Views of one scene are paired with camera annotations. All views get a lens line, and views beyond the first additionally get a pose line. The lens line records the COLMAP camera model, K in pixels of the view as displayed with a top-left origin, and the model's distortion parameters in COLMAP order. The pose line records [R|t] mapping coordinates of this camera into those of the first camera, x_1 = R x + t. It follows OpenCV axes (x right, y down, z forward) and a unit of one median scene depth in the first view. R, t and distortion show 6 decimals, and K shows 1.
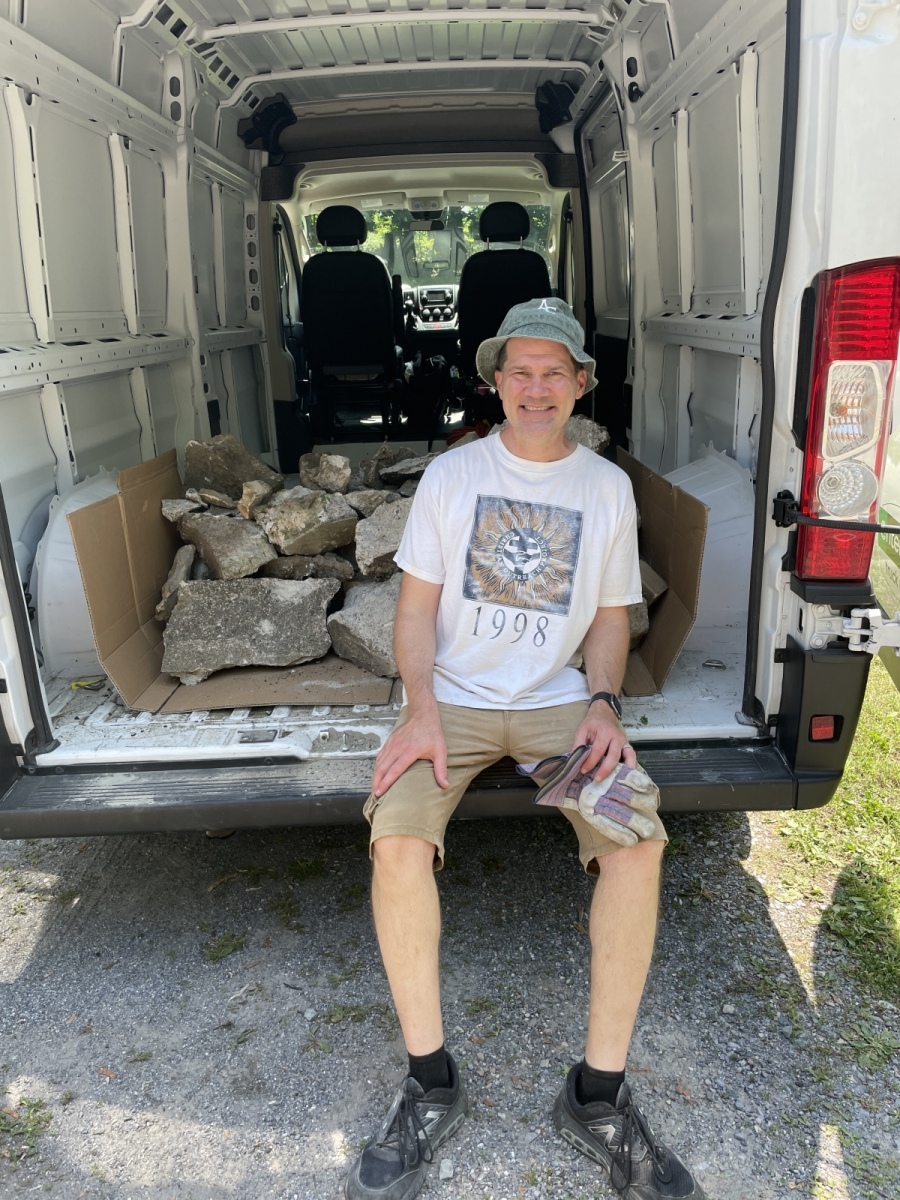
lens RADIAL K [[927.1, 0, 454.8], [0, 927.1, 609.7], [0, 0, 1]] dist [0.075532, -0.099253]
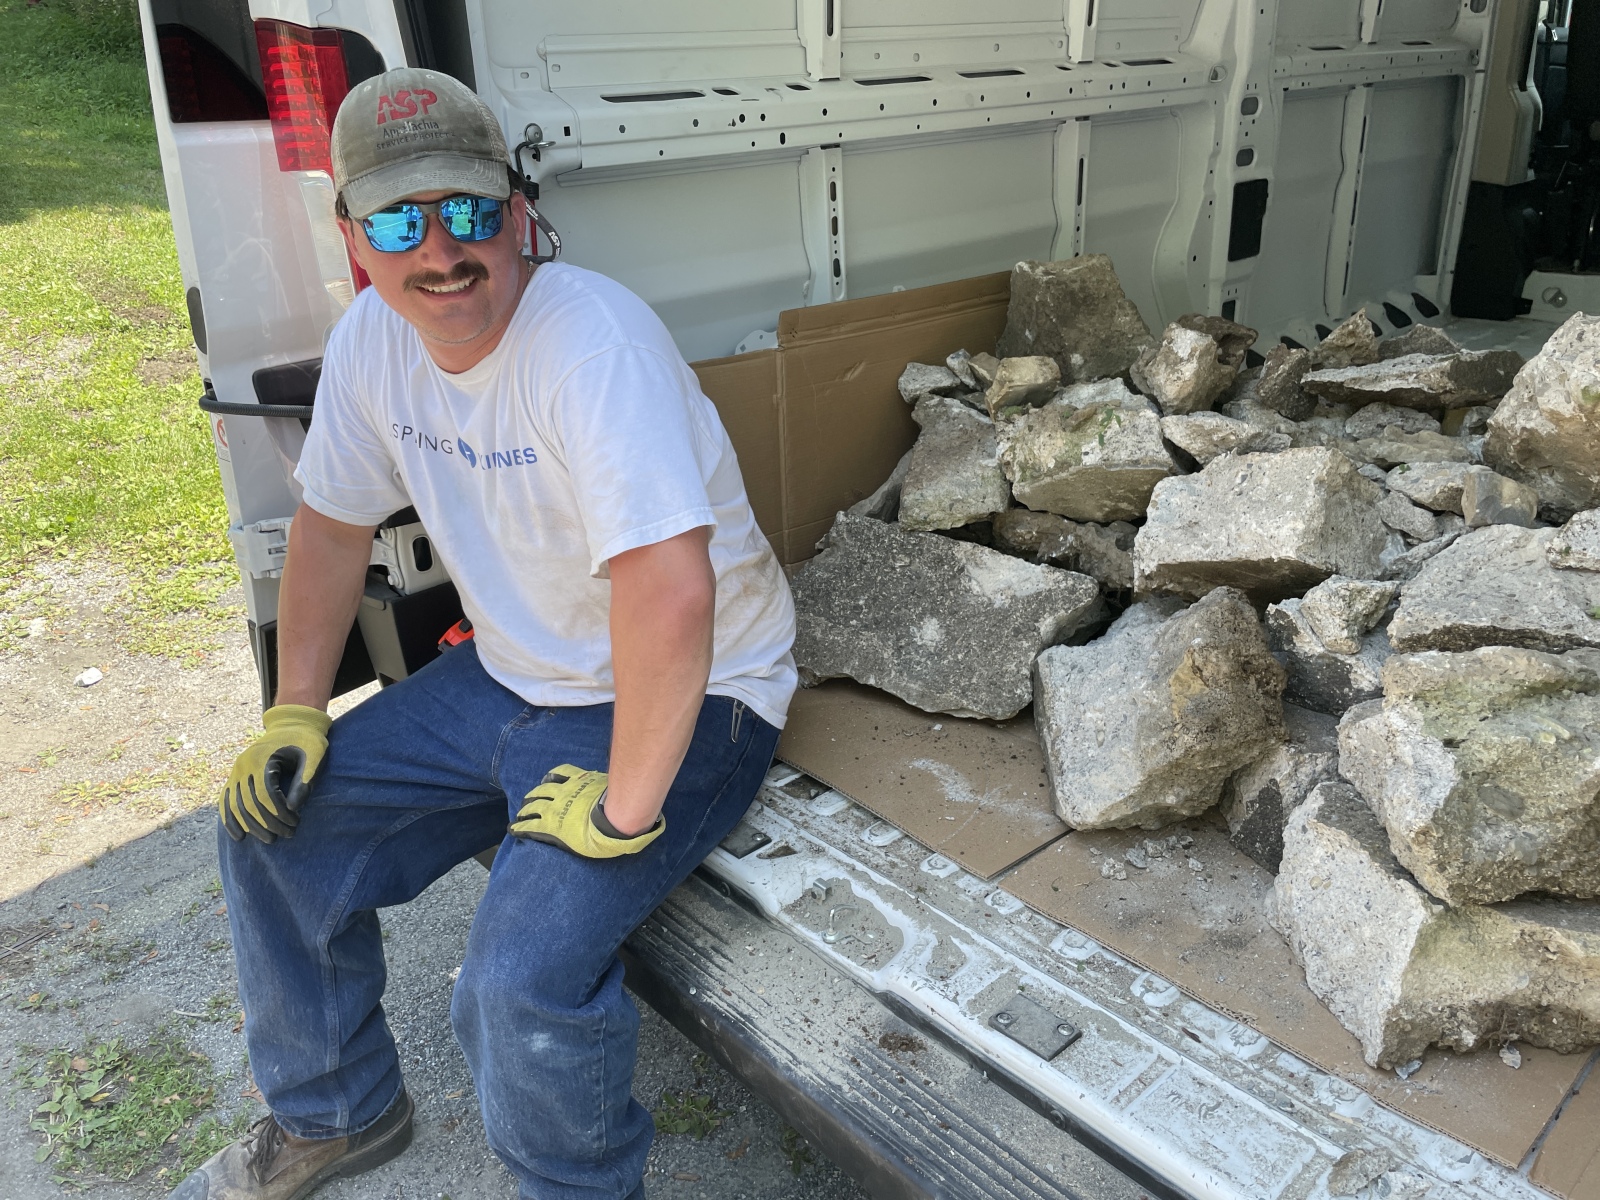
lens RADIAL K [[1236.1, 0, 791.1], [0, 1236.1, 589.3], [0, 0, 1]] dist [0.075532, -0.099253]
pose [[0.678378, 0.295524, -0.672658, 0.214654], [-0.211072, 0.955334, 0.206847, -0.133366], [0.703741, 0.001659, 0.710454, 0.413723]]
